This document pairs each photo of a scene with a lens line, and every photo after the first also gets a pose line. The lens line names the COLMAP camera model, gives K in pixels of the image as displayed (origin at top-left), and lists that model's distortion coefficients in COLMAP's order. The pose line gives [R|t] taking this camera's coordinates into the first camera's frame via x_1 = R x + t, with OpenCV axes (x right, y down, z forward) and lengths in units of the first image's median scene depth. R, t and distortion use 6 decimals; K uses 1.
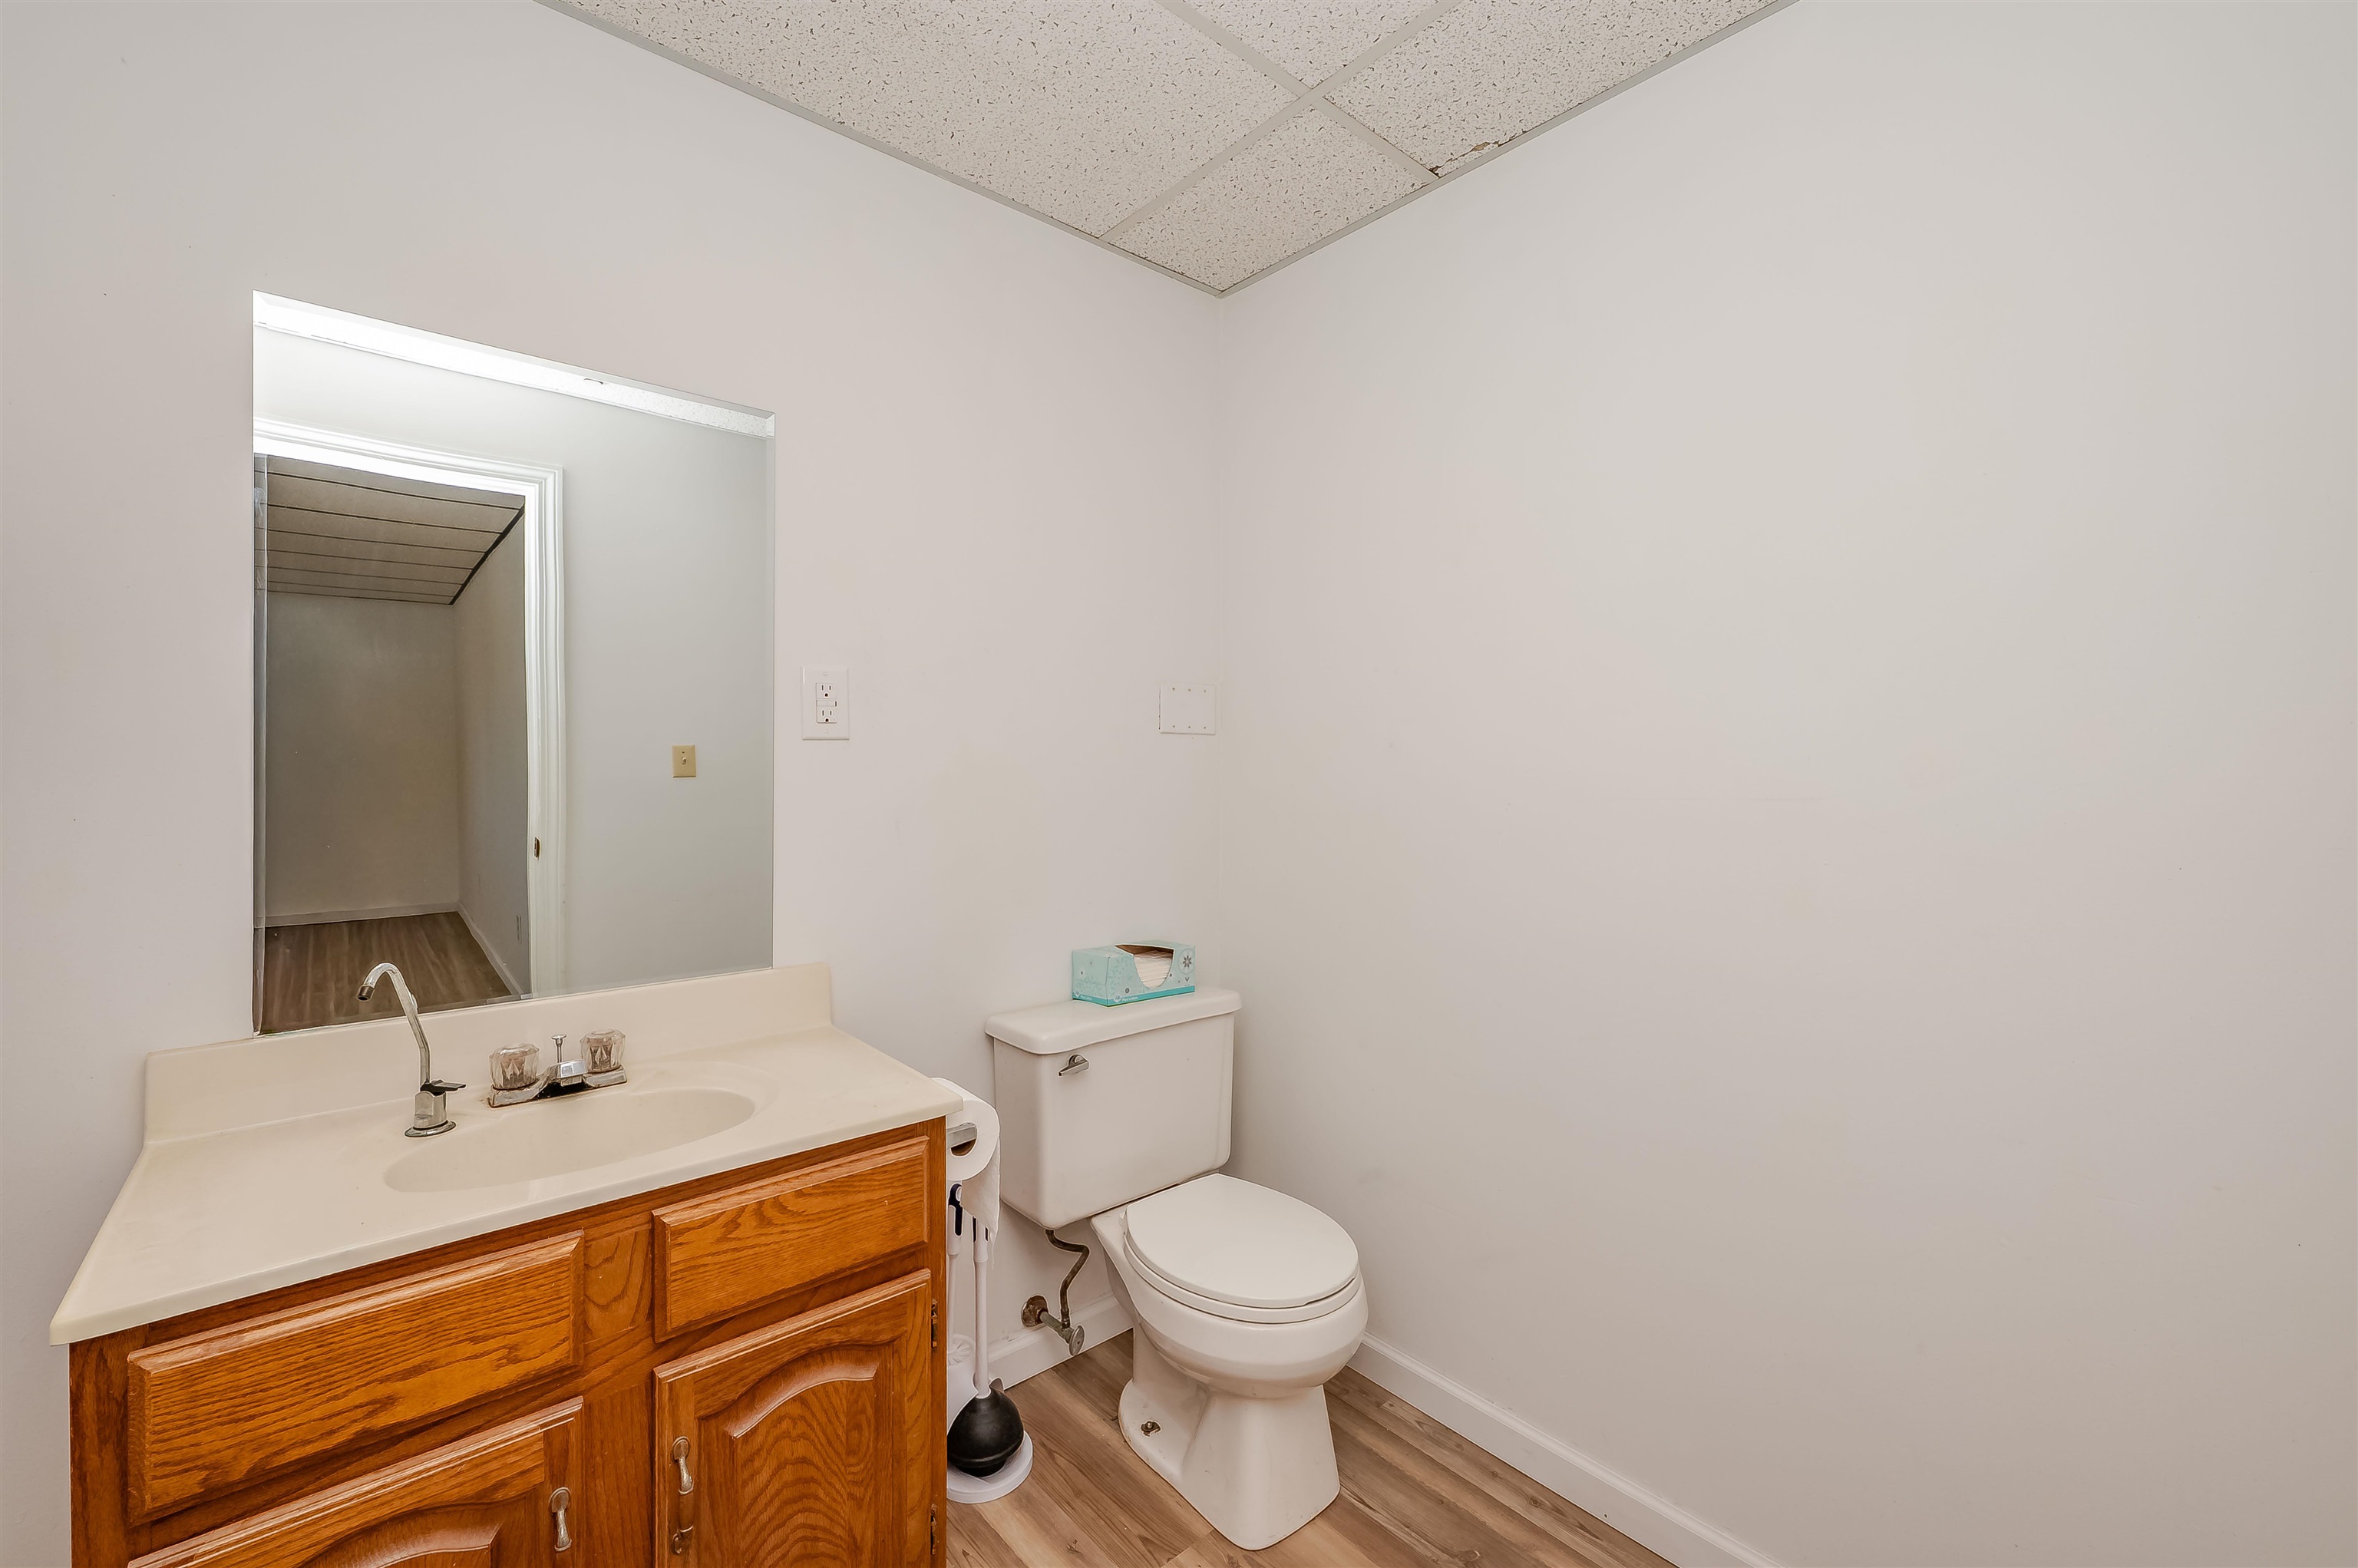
lens RADIAL K [[962.2, 0, 1182.8], [0, 962.2, 777.3], [0, 0, 1]] dist [-0.000375, 0.000138]
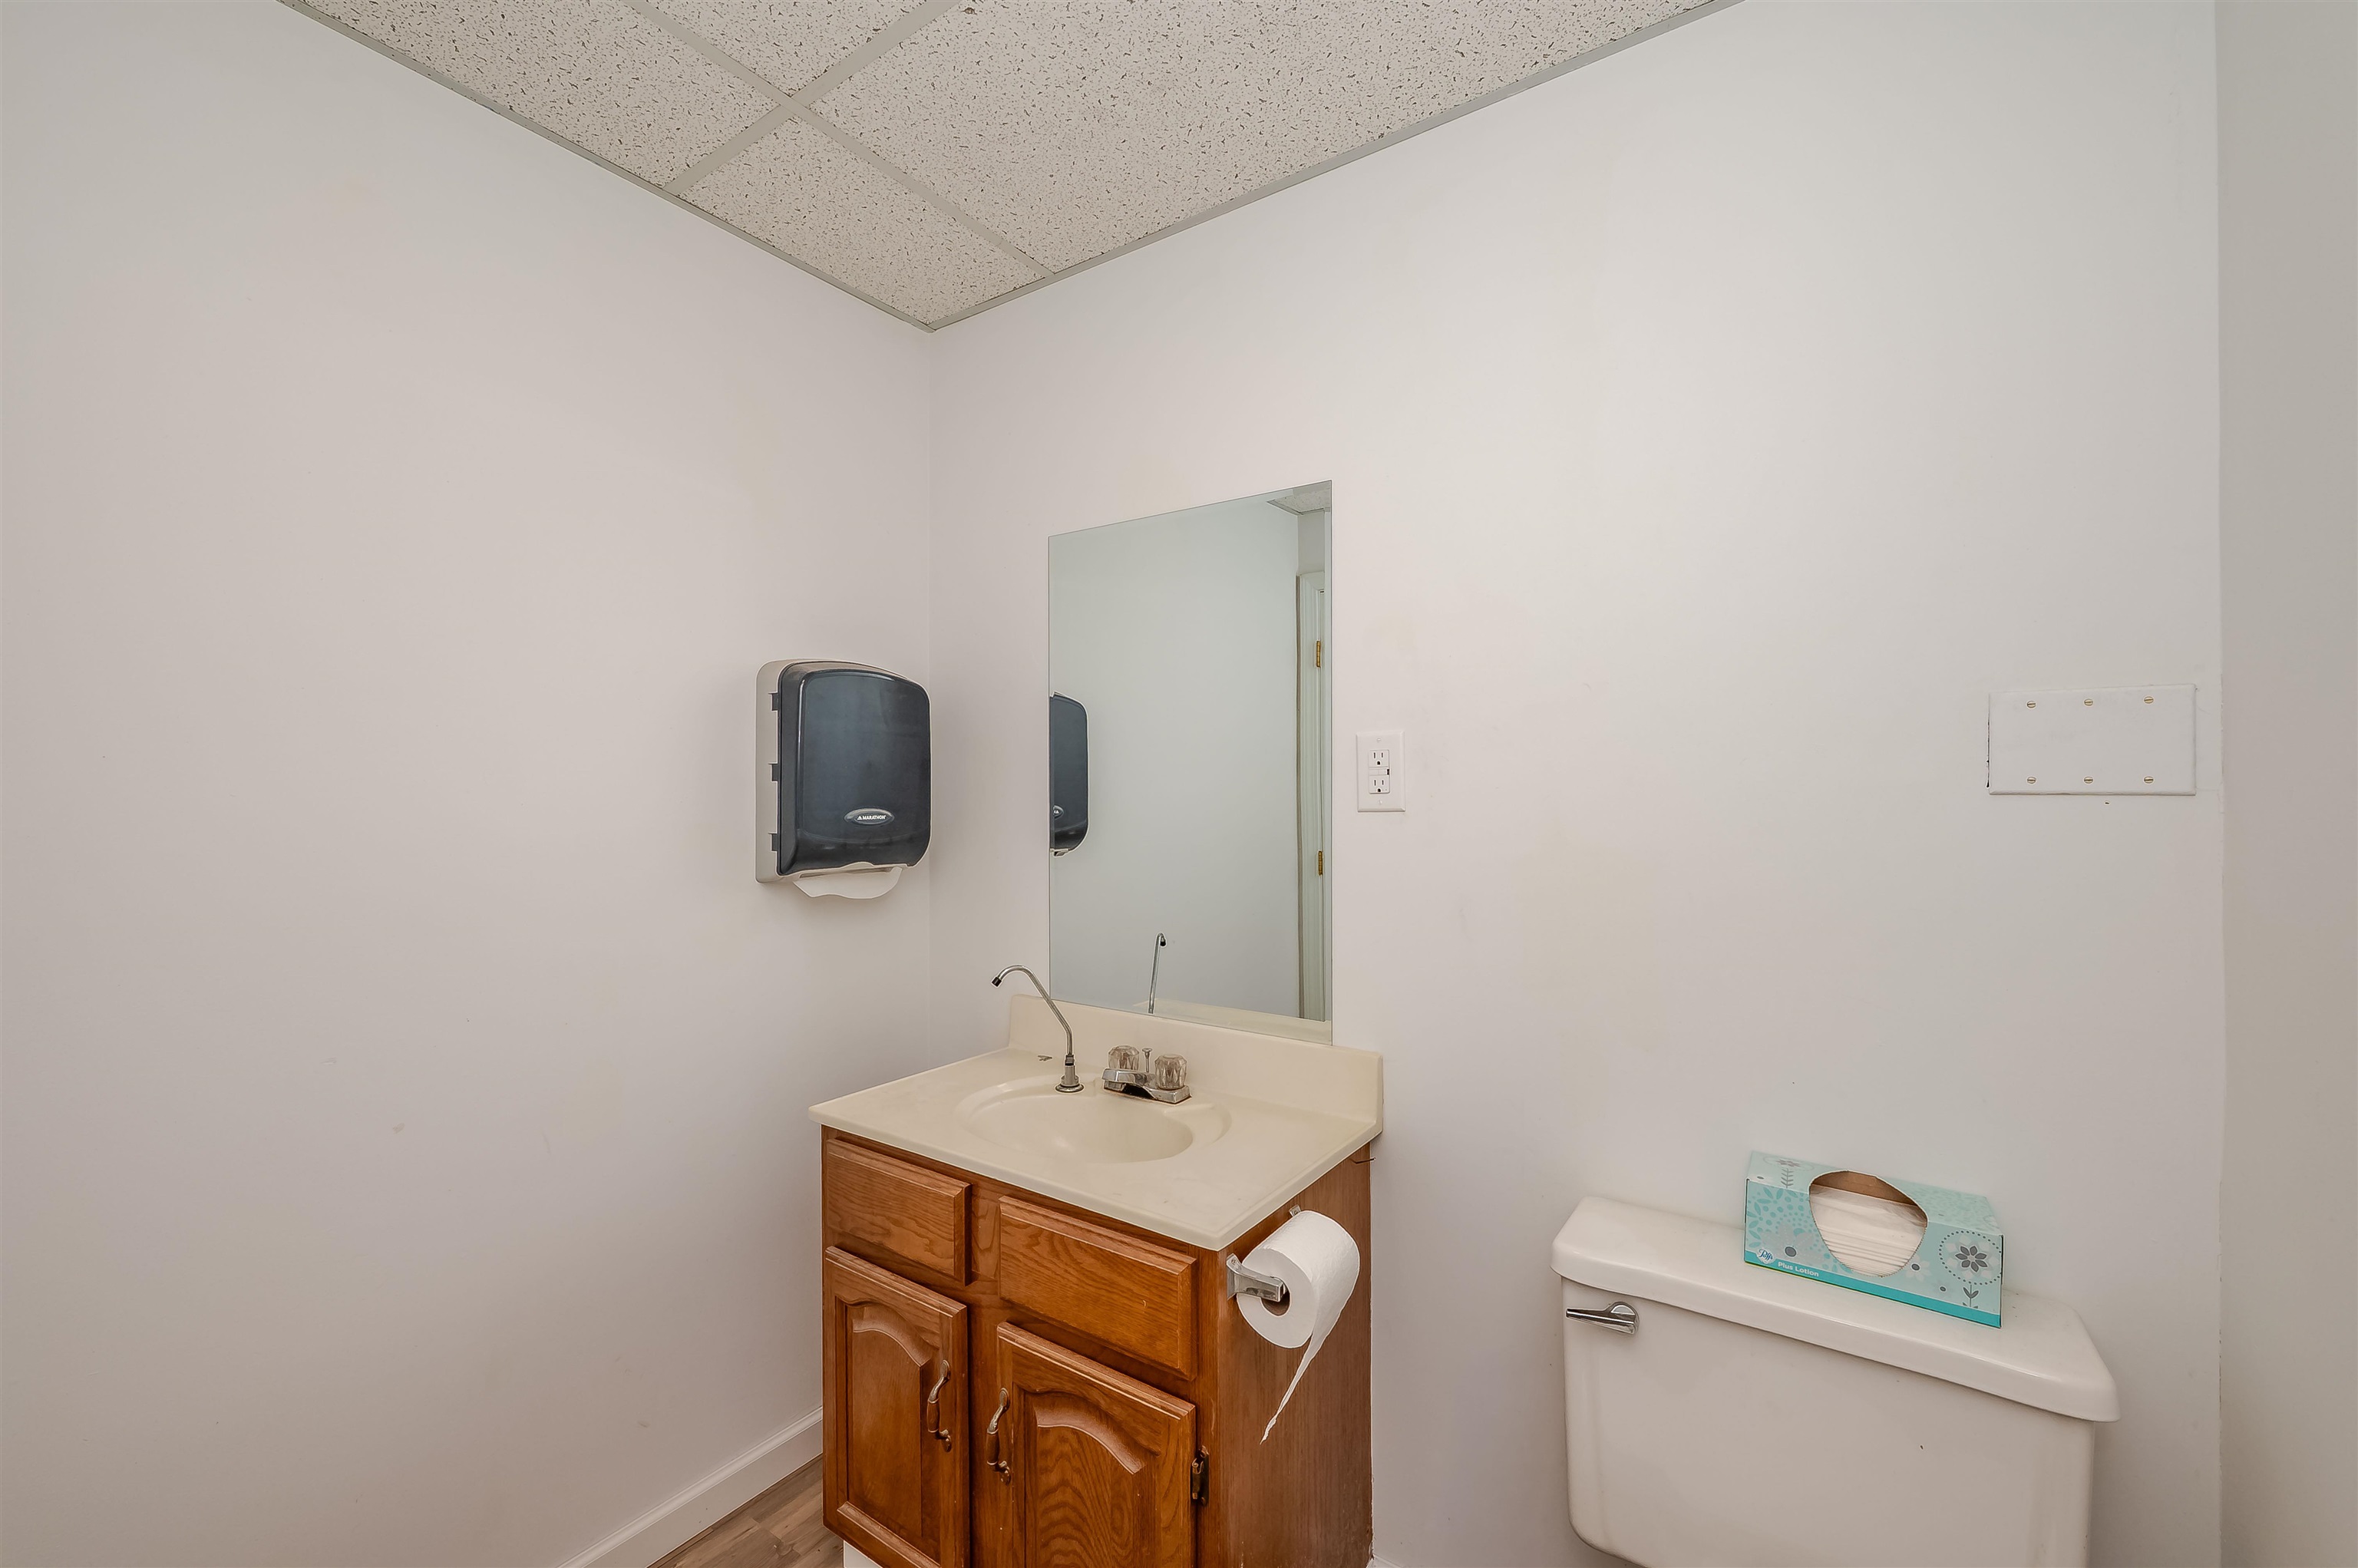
lens RADIAL K [[969.6, 0, 1177.3], [0, 969.6, 794.3], [0, 0, 1]] dist [-0.000002, 0.000102]
pose [[0.238326, -0.000658, -0.971185, 0.674564], [-0.012576, 0.999914, -0.003763, -0.069234], [0.971104, 0.013110, 0.238297, 0.826069]]
